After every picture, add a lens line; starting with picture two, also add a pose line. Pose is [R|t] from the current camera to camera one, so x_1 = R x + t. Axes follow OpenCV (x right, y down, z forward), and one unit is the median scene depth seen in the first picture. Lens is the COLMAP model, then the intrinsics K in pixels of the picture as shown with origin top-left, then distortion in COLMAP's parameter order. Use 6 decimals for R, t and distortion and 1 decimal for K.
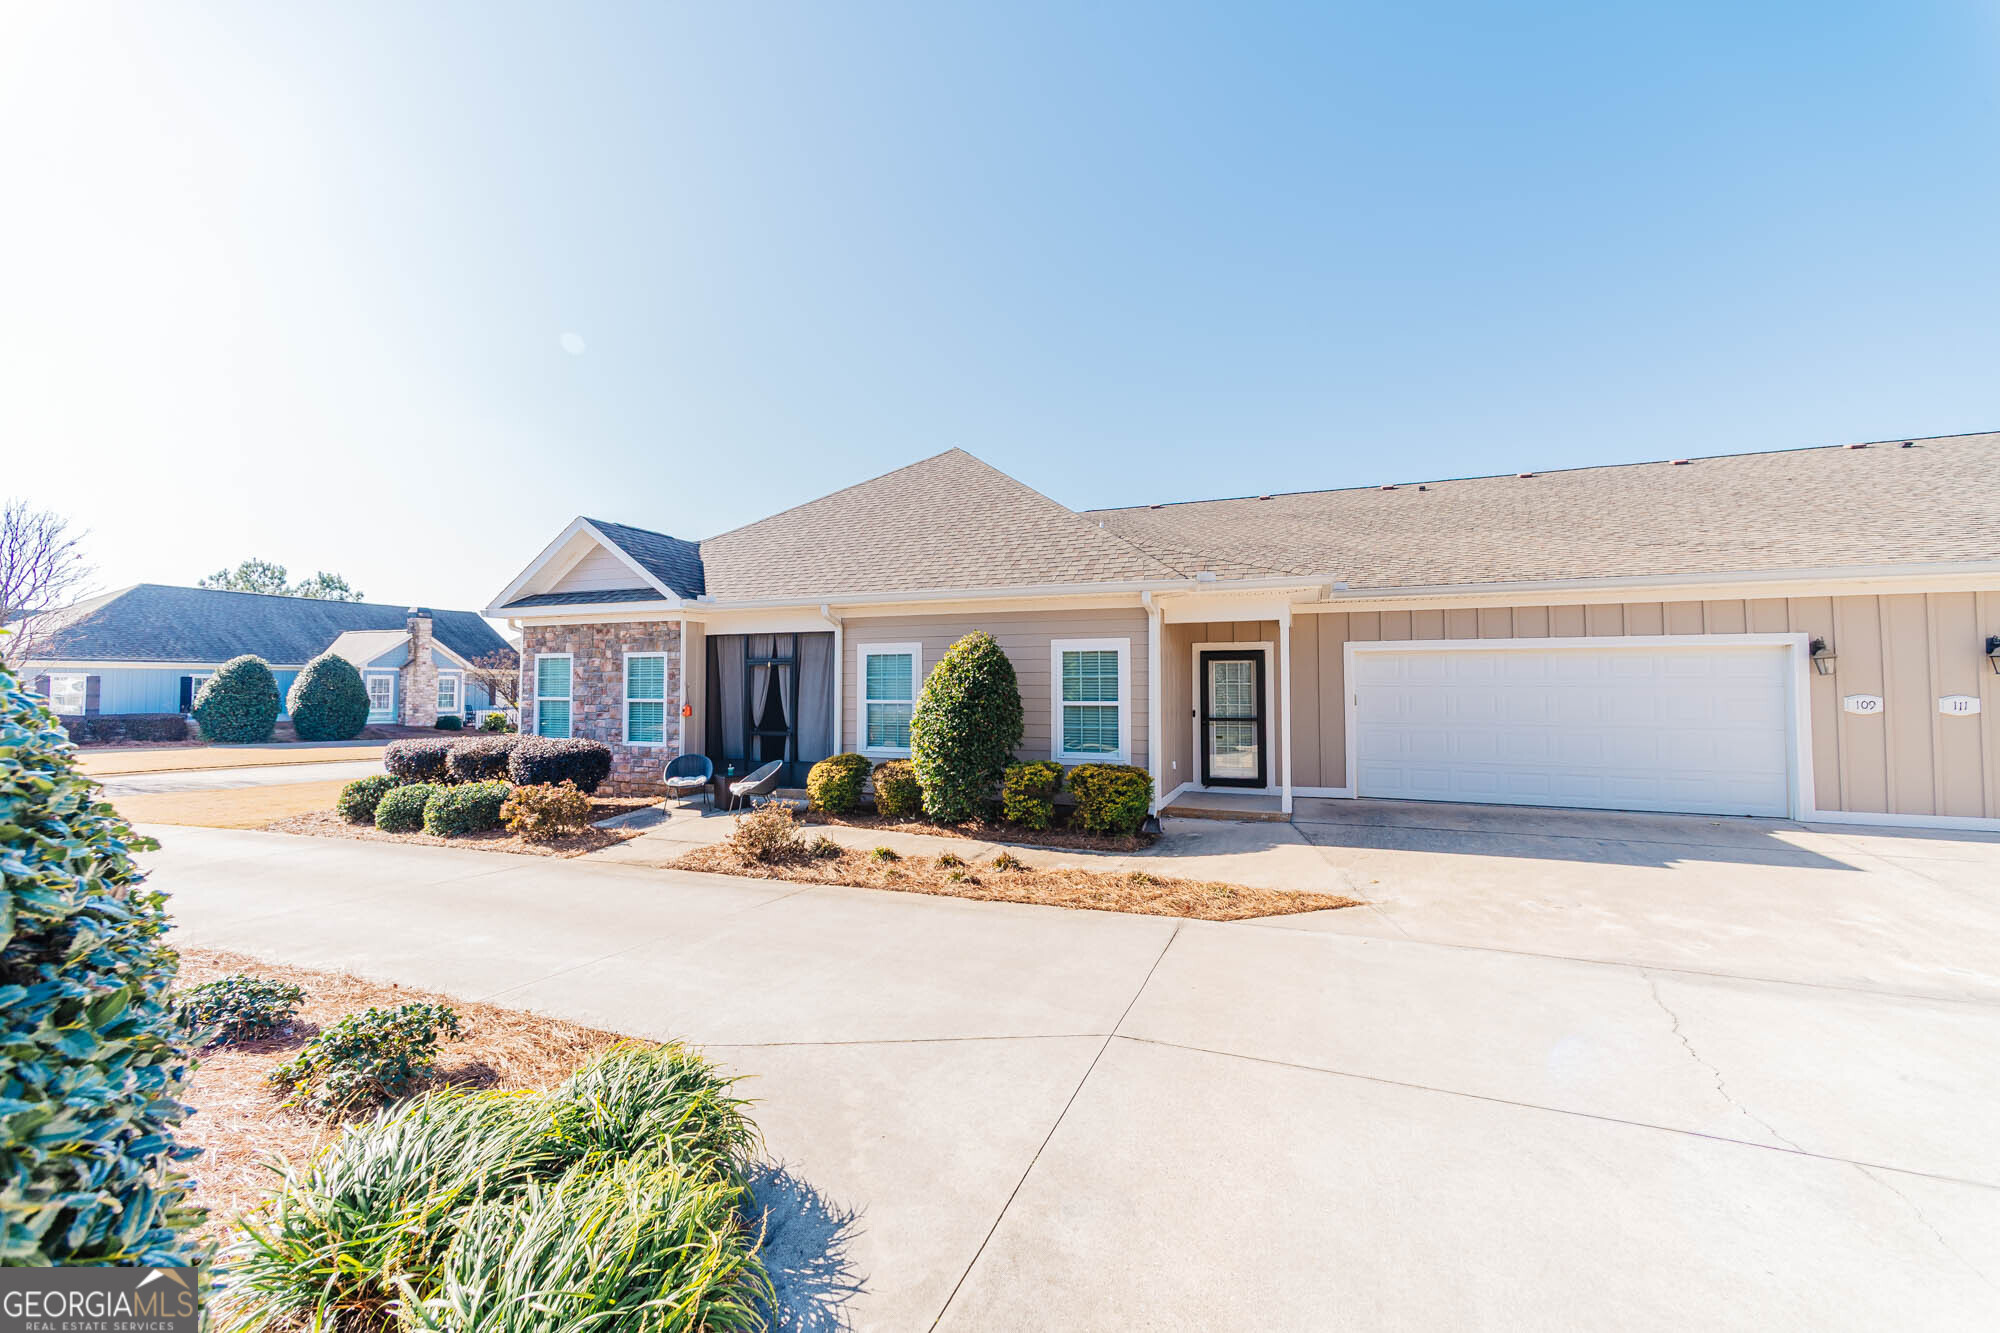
lens RADIAL K [[790.0, 0, 1007.6], [0, 790.0, 663.5], [0, 0, 1]] dist [0.003462, 0.000242]
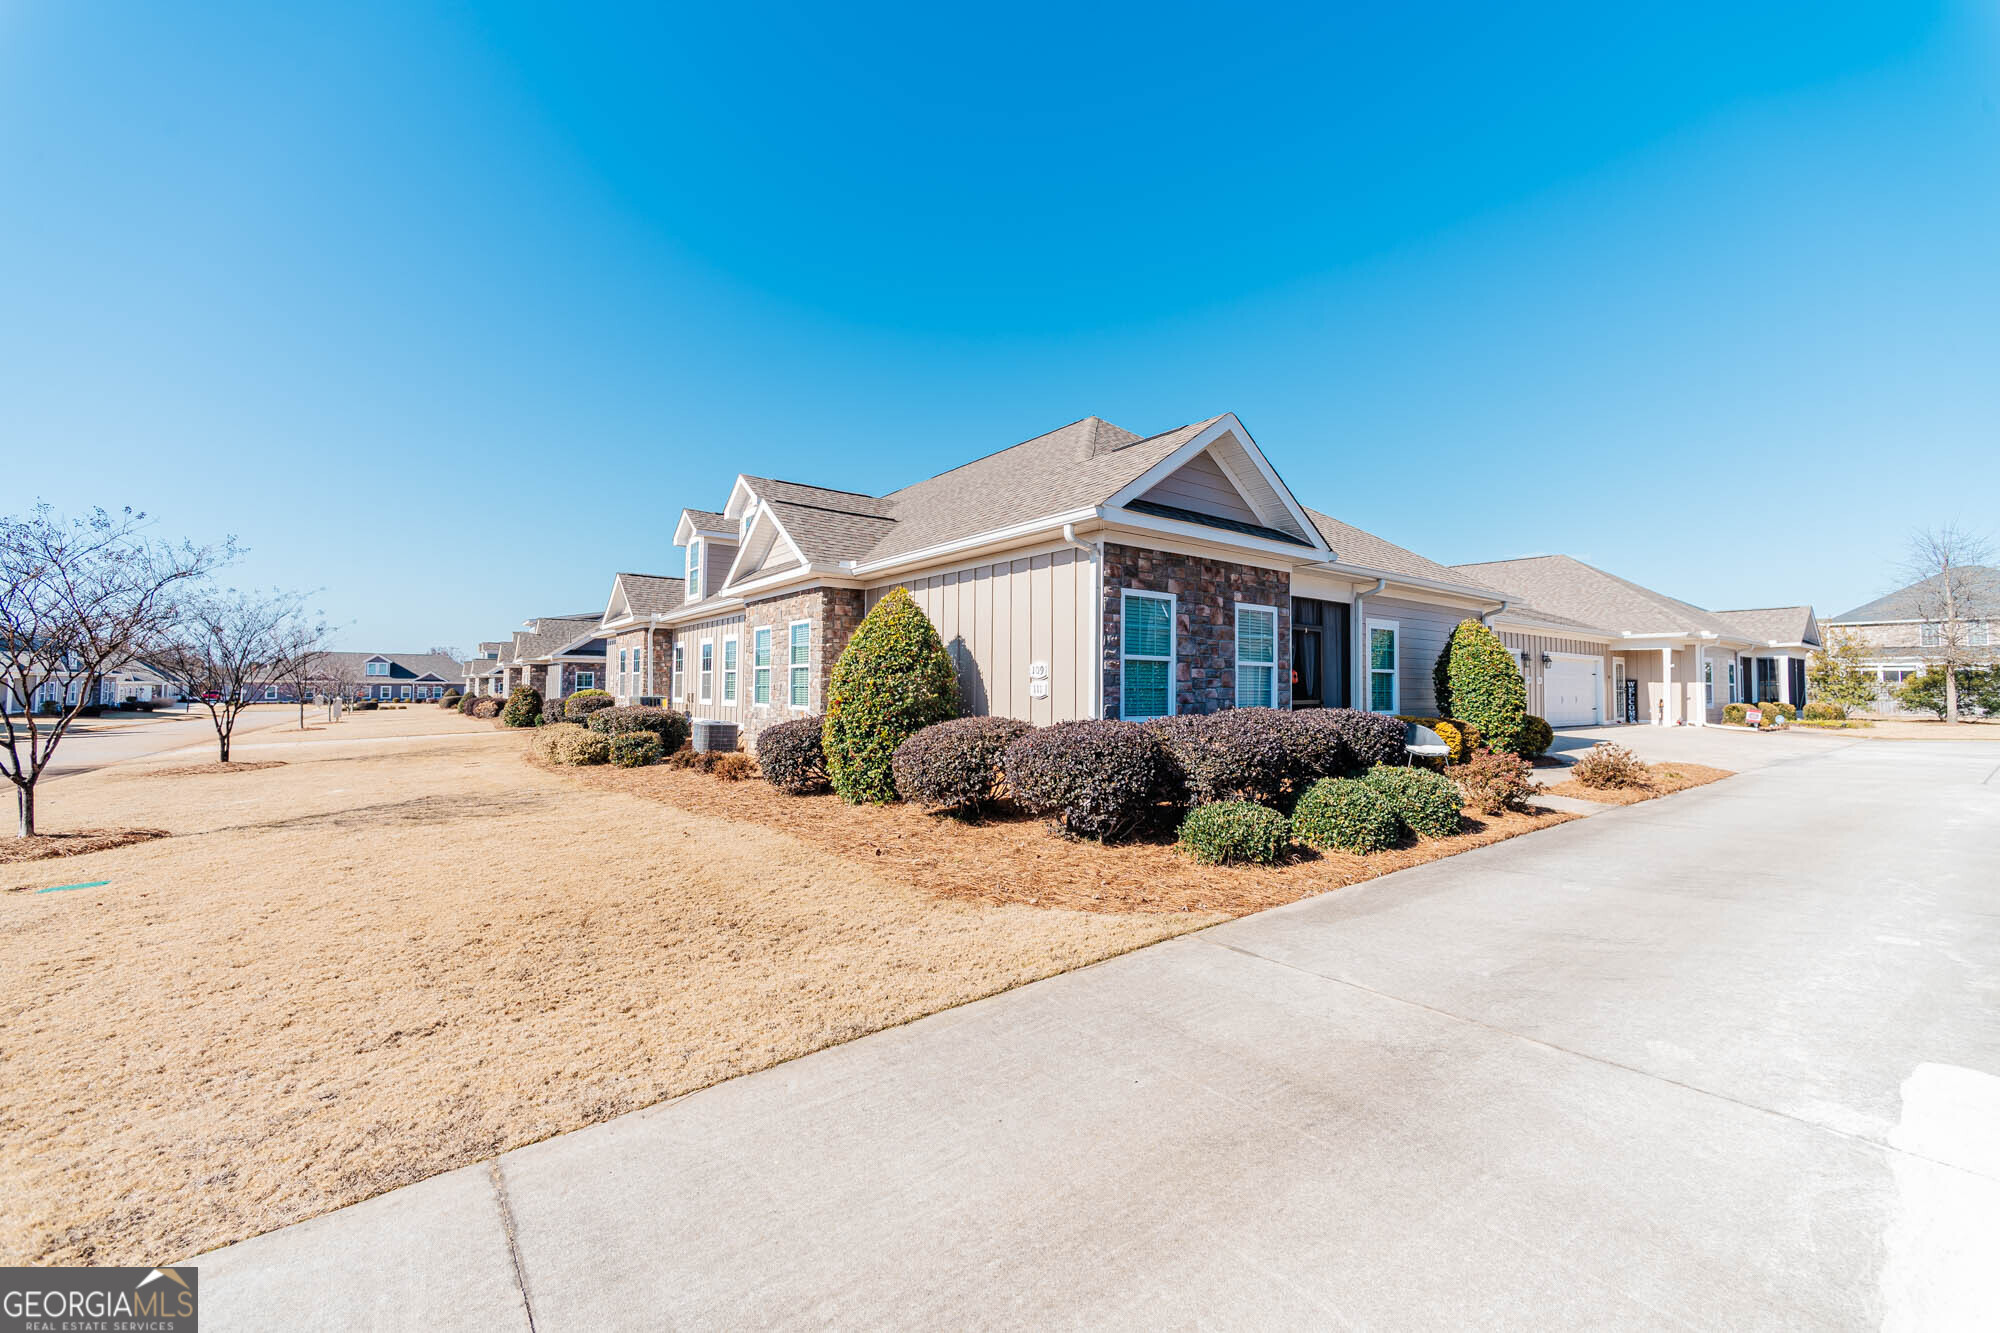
lens RADIAL K [[790.0, 0, 992.9], [0, 790.0, 679.8], [0, 0, 1]] dist [0.003462, 0.000242]
pose [[0.523438, 0.014498, 0.851940, -1.285611], [-0.033457, 0.999434, 0.003549, 0.068697], [-0.851407, -0.030361, 0.523627, 0.797968]]
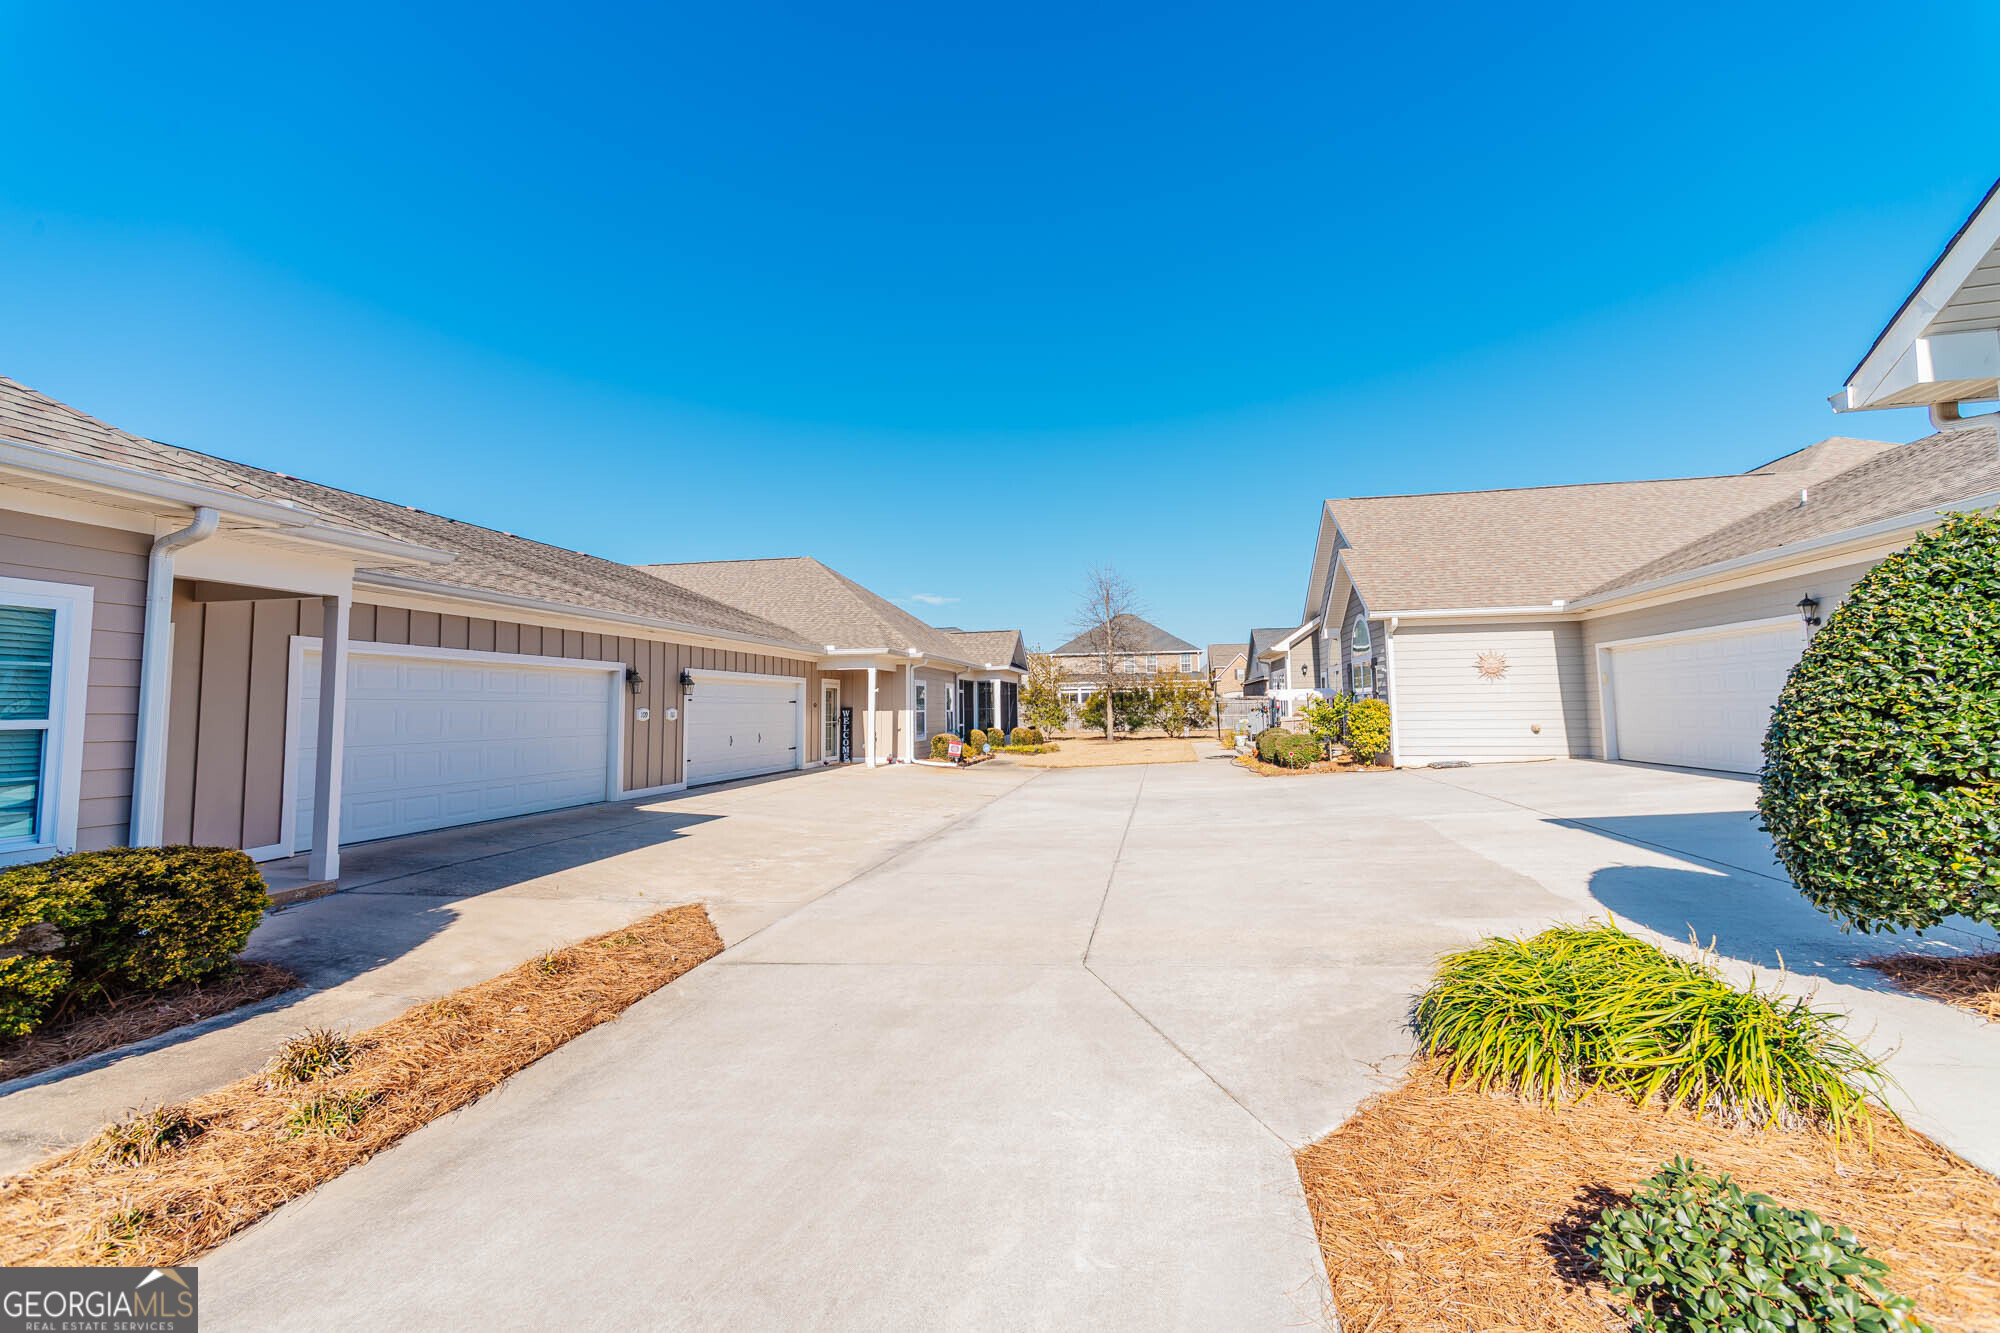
lens RADIAL K [[790.0, 0, 1008.2], [0, 790.0, 655.4], [0, 0, 1]] dist [0.003462, 0.000242]
pose [[-0.181925, 0.070714, 0.980766, -0.337825], [-0.014421, 0.997112, -0.074567, 0.029777], [-0.983207, -0.027710, -0.180380, 0.429429]]
